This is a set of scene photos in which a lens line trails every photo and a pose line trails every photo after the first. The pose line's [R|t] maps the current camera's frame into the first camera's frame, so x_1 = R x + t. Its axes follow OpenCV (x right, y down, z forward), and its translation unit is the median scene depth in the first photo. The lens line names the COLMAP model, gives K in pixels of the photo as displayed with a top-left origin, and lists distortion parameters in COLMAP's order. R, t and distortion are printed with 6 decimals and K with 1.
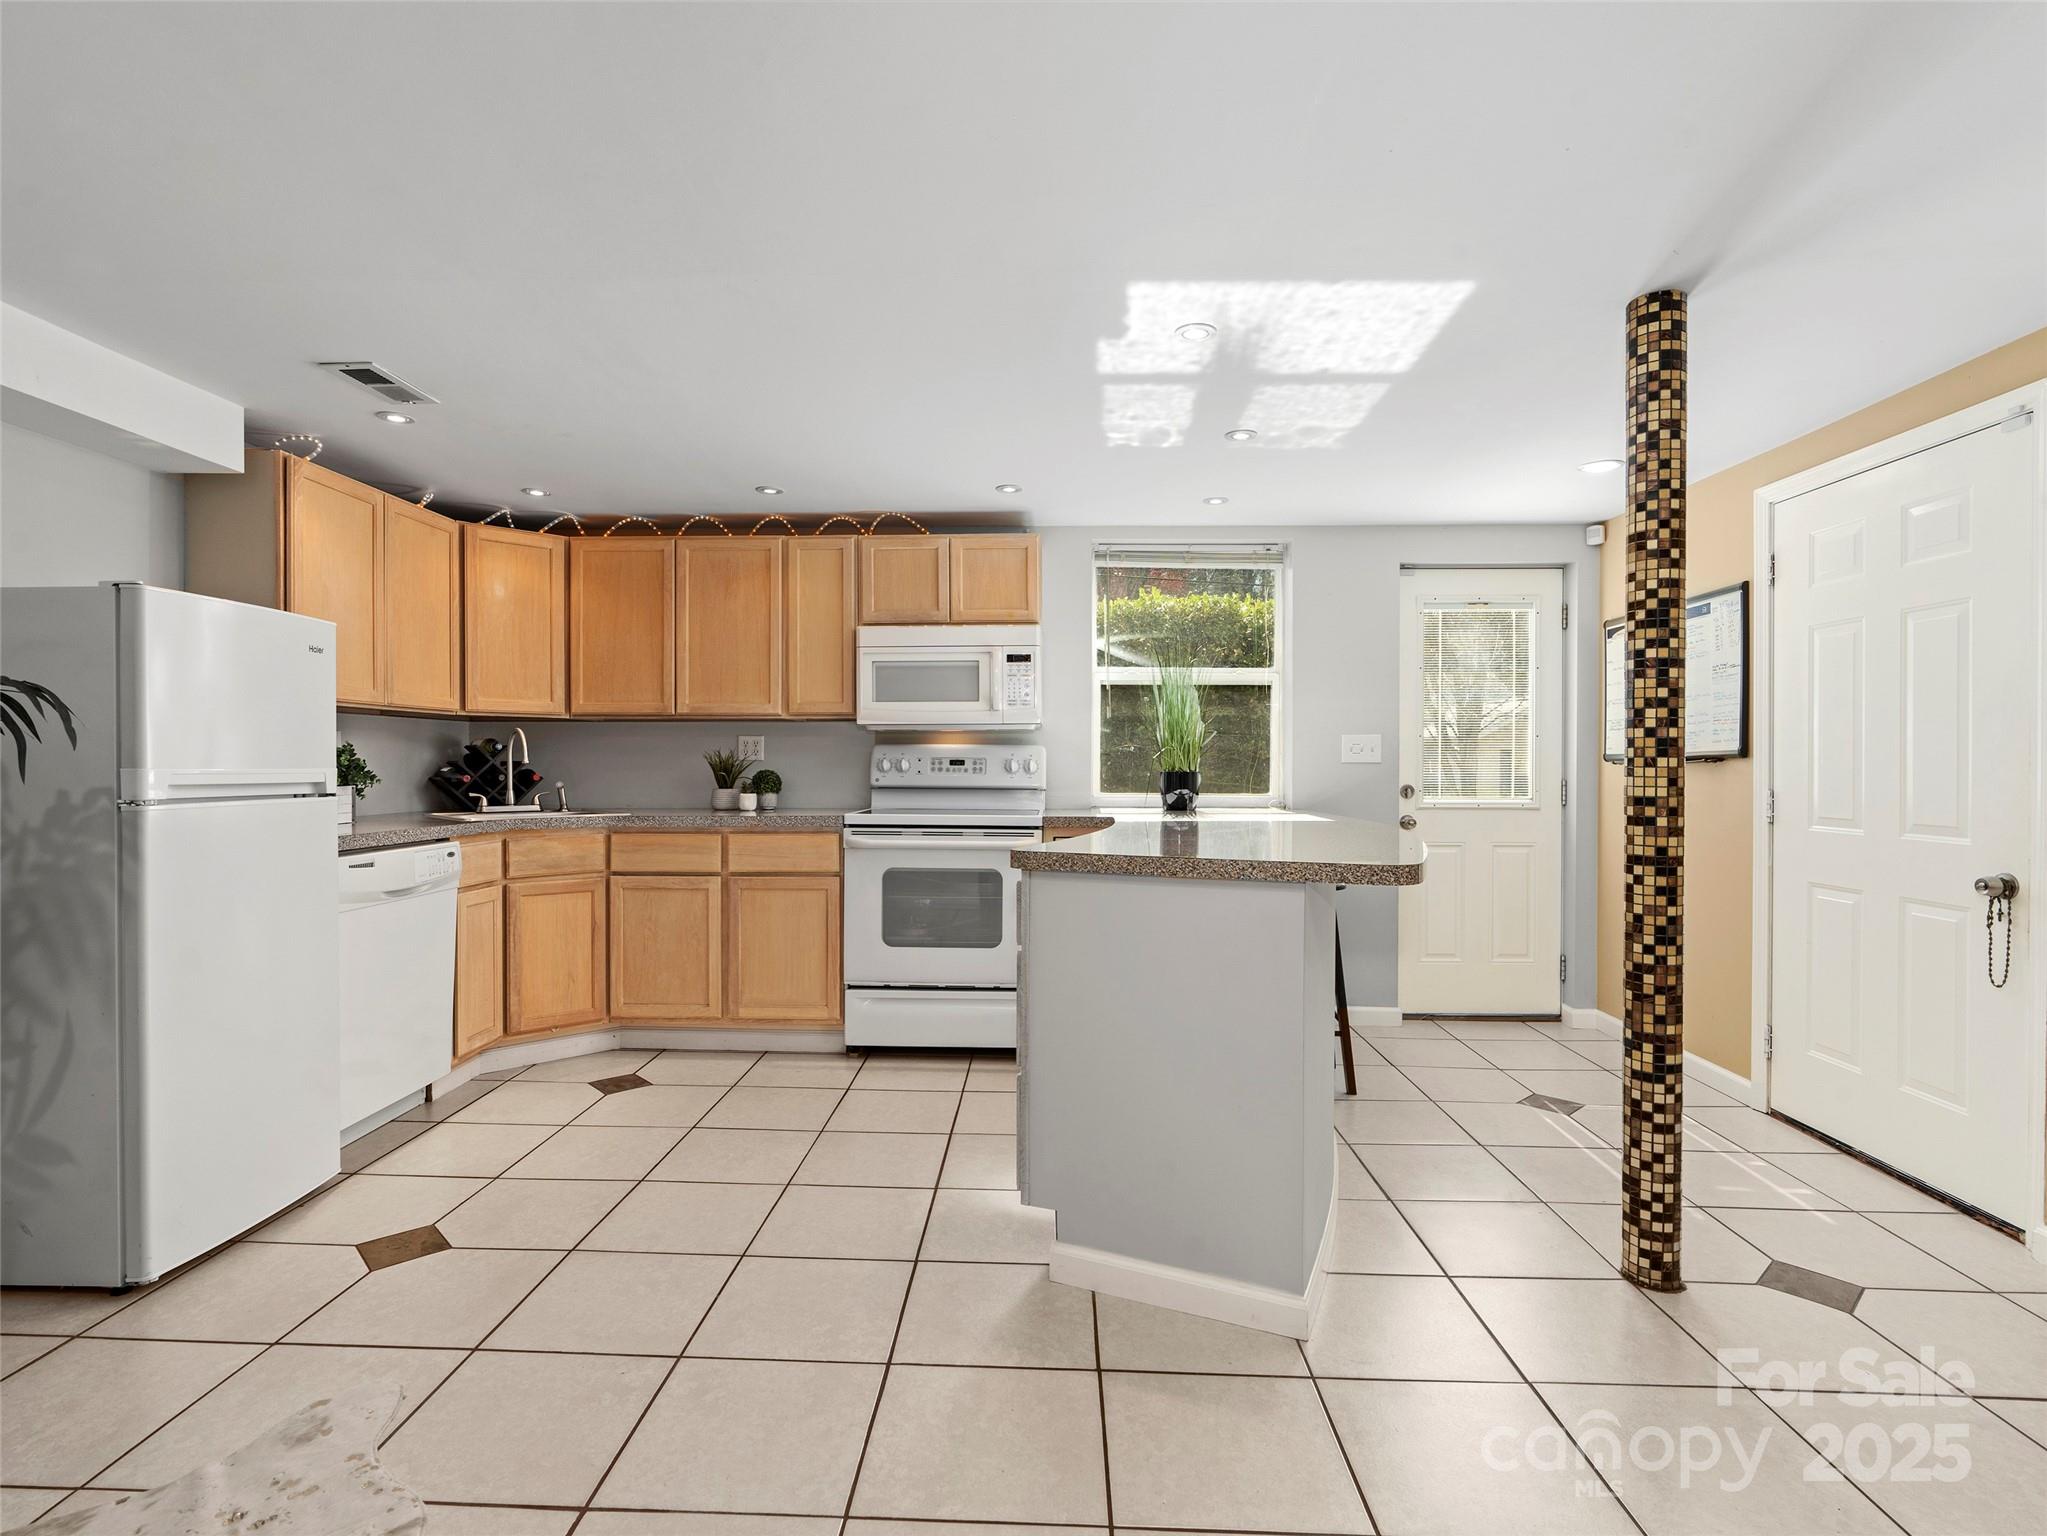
lens RADIAL K [[1037.6, 0, 1023.7], [0, 1037.6, 768.0], [0, 0, 1]] dist [-0.006187, 0.000565]
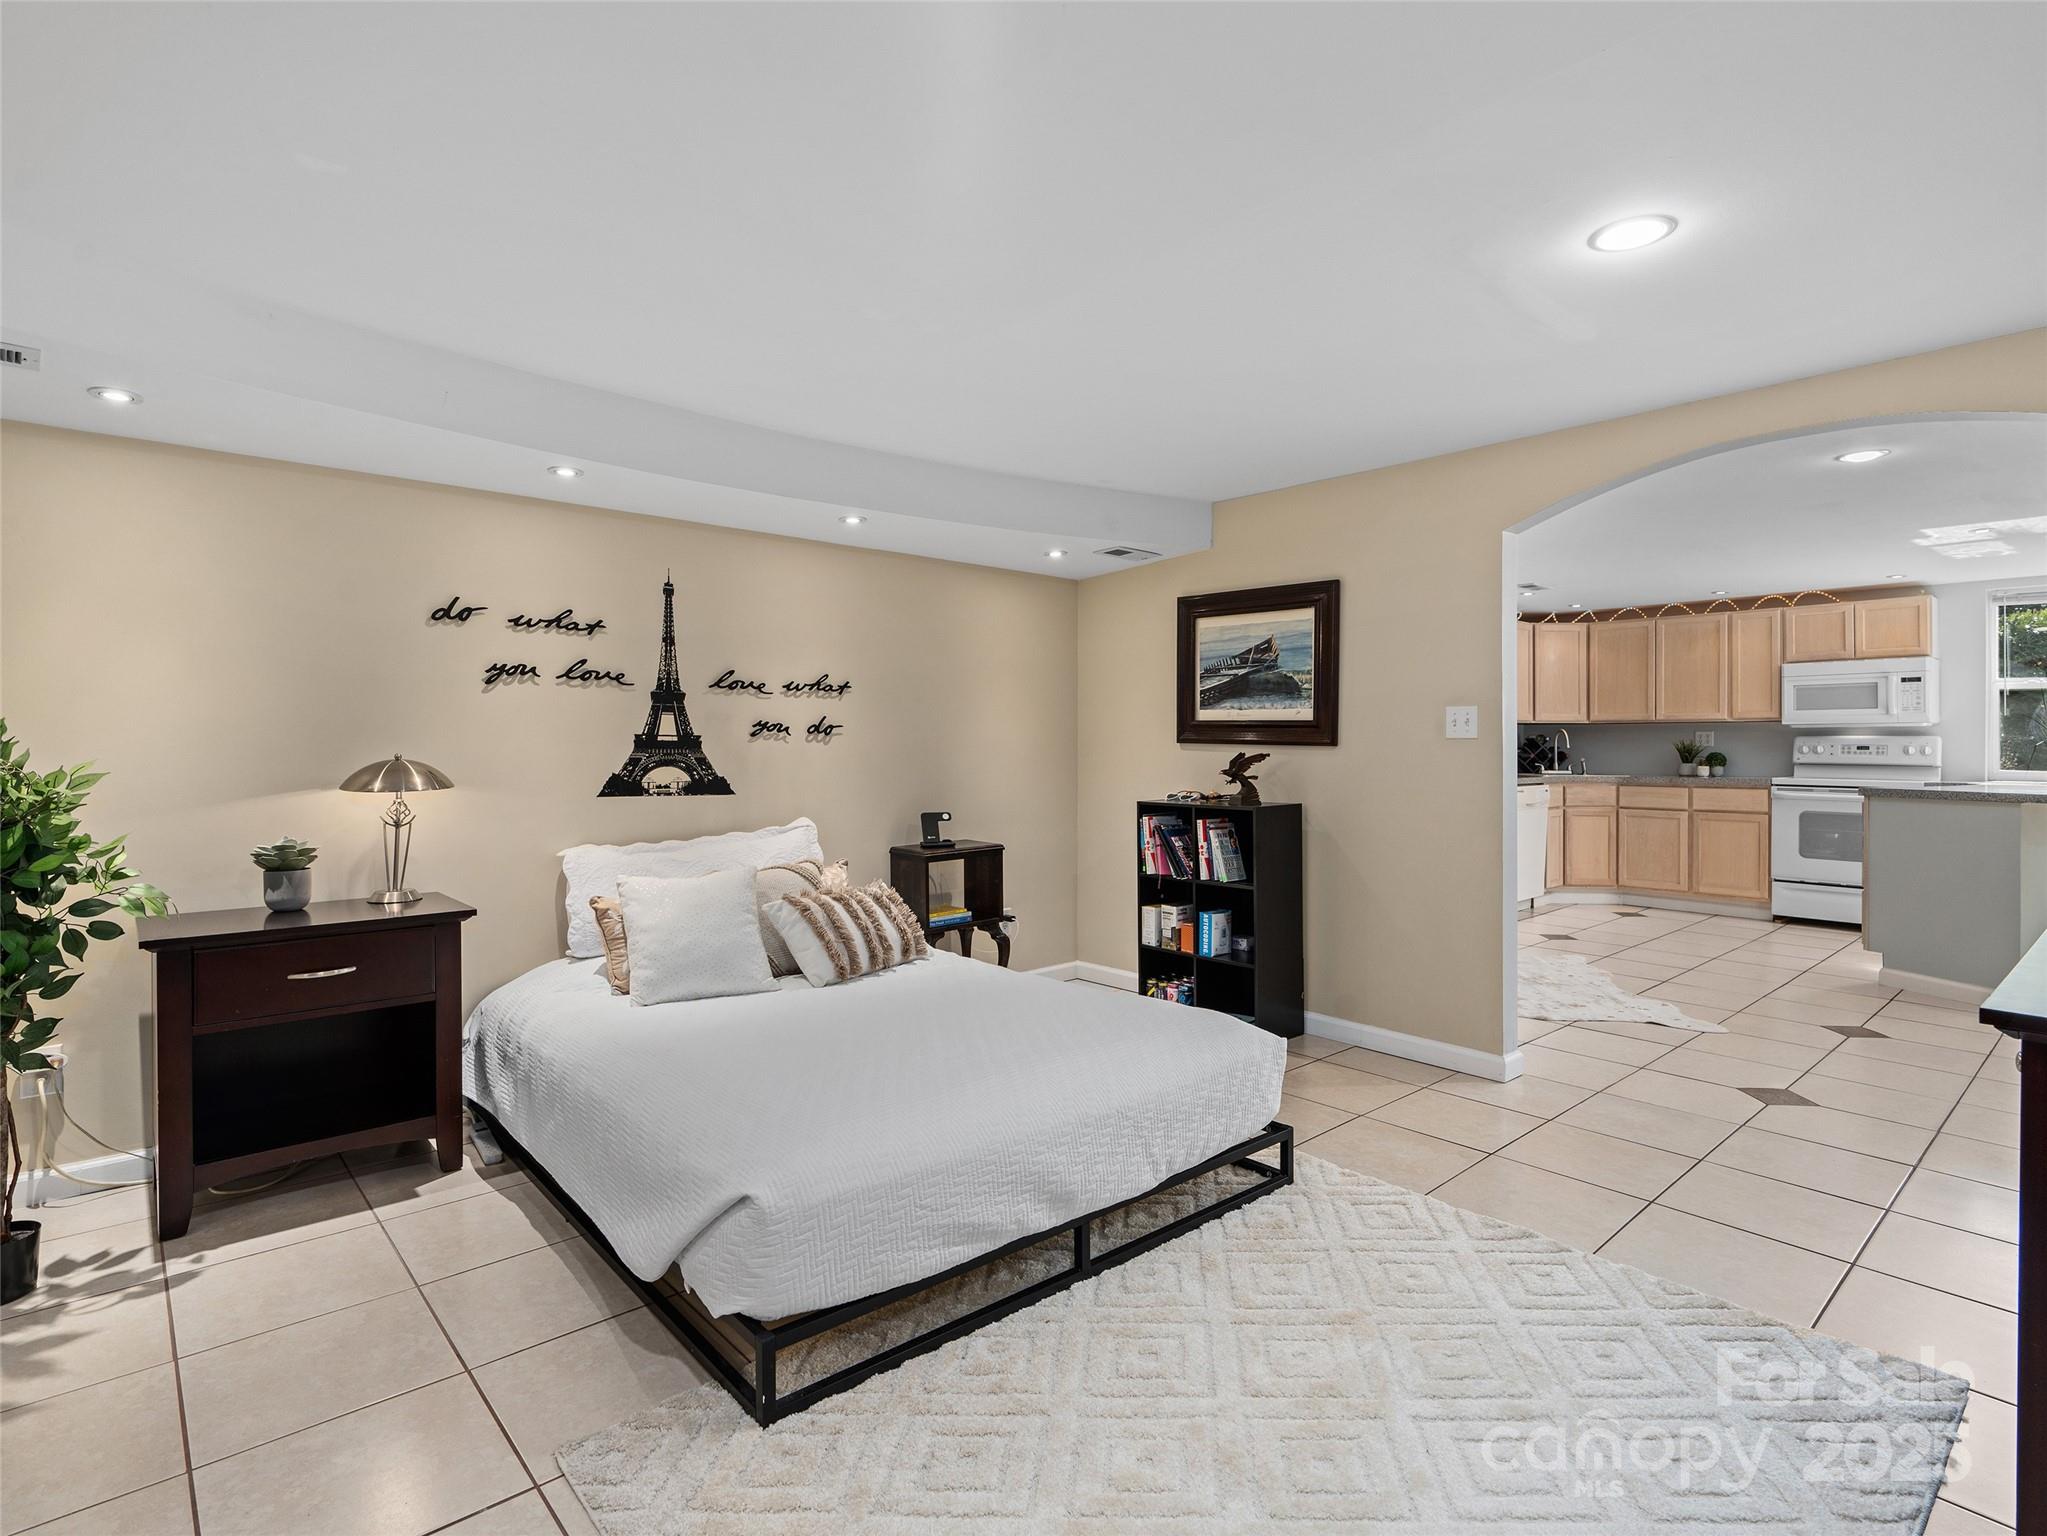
lens RADIAL K [[1037.6, 0, 1023.6], [0, 1037.6, 758.2], [0, 0, 1]] dist [-0.006187, 0.000565]
pose [[0.700443, 0.008092, -0.713662, 0.164661], [-0.002043, 0.999954, 0.009333, -0.001854], [0.713705, -0.005080, 0.700428, -0.986576]]
